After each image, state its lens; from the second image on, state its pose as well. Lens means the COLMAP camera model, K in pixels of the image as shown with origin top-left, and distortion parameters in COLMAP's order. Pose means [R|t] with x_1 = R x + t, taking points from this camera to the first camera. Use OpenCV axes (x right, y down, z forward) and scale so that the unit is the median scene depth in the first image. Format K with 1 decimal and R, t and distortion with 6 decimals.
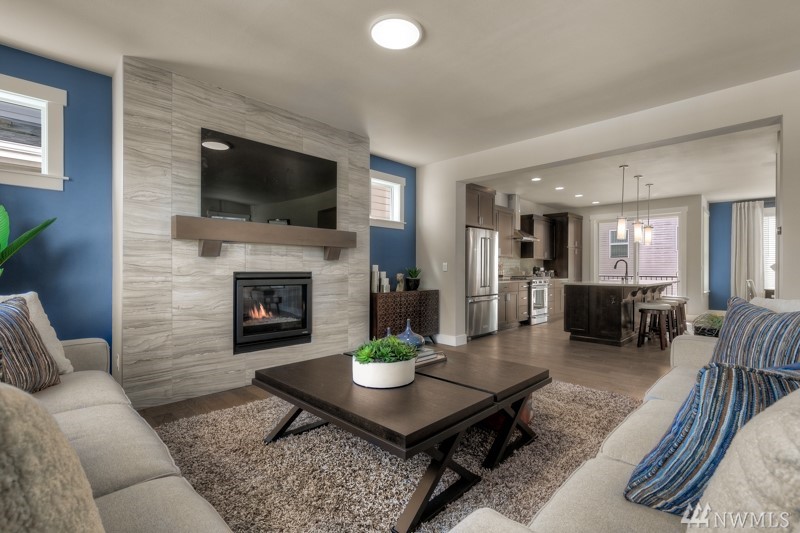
lens RADIAL K [[365.8, 0, 404.4], [0, 365.8, 270.7], [0, 0, 1]] dist [-0.000753, -0.000622]
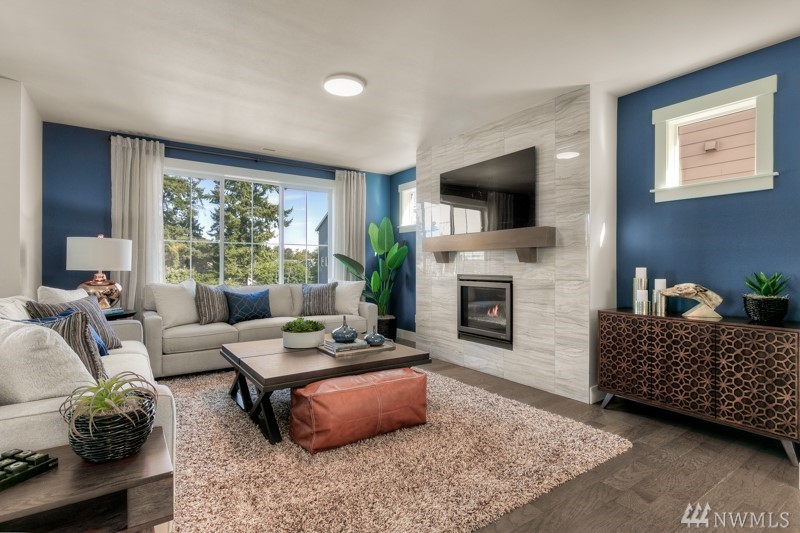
lens RADIAL K [[402.9, 0, 398.5], [0, 402.9, 266.6], [0, 0, 1]] dist [-0.008193, 0.001331]
pose [[-0.196924, -0.002856, -0.980415, 0.857989], [-0.006354, 0.999978, -0.001636, -0.017919], [0.980398, 0.005907, -0.196938, 0.955280]]
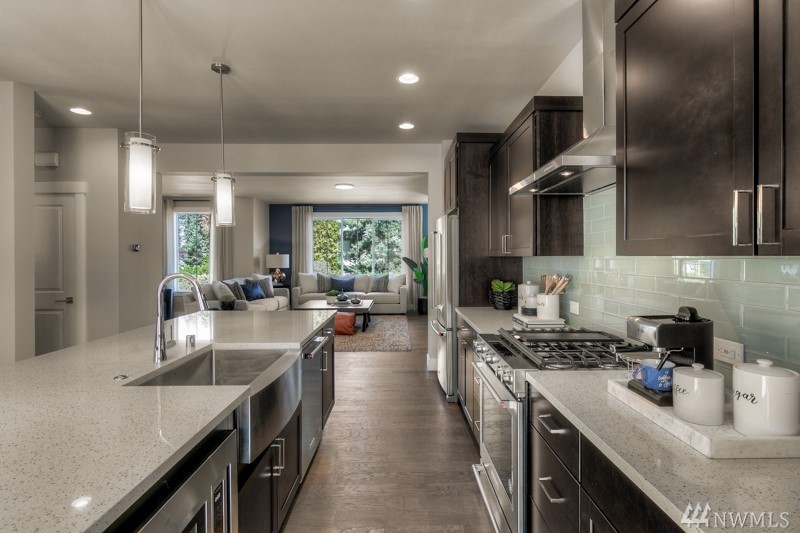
lens RADIAL K [[401.1, 0, 410.3], [0, 401.1, 257.8], [0, 0, 1]] dist [-0.000958, -0.001203]
pose [[-0.693179, 0.006681, -0.720734, 1.218078], [0.005376, 0.999977, 0.004099, -0.072309], [0.720745, -0.001034, -0.693199, 2.275530]]
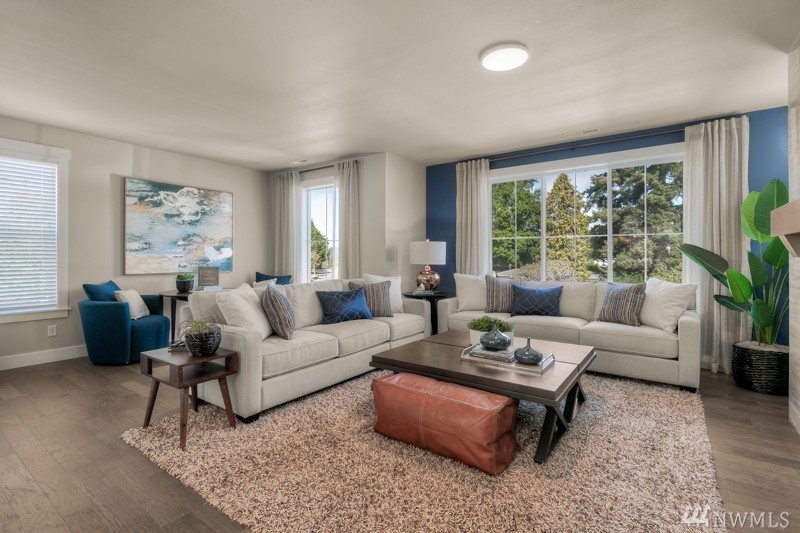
lens RADIAL K [[383.8, 0, 386.2], [0, 383.8, 257.5], [0, 0, 1]] dist [-0.002907, -0.001257]
pose [[-0.991285, 0.002522, -0.131710, 0.335765], [0.002488, 0.999997, 0.000417, -0.030967], [0.131710, 0.000086, -0.991288, 1.372605]]
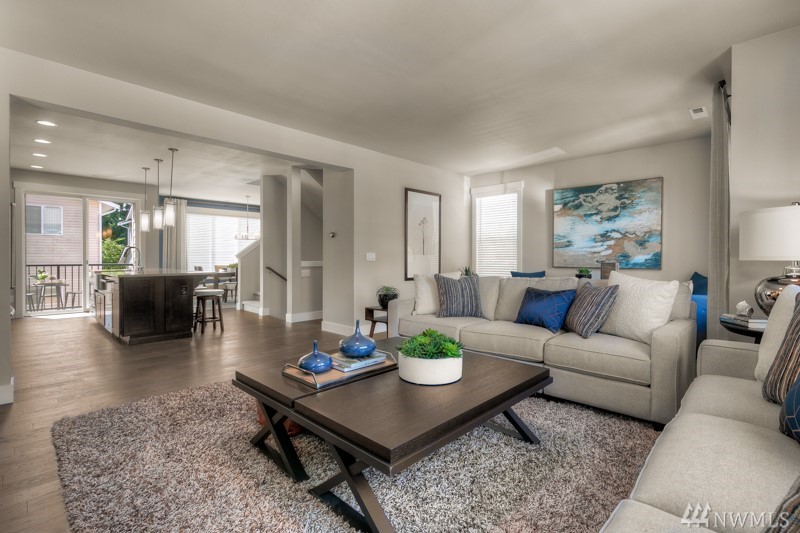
lens RADIAL K [[365.8, 0, 416.7], [0, 365.8, 259.0], [0, 0, 1]] dist [-0.000753, -0.000622]
pose [[-0.017970, -0.004417, 0.999829, -0.542262], [-0.004081, 0.999982, 0.004344, -0.012449], [-0.999830, -0.004002, -0.017987, 0.575557]]
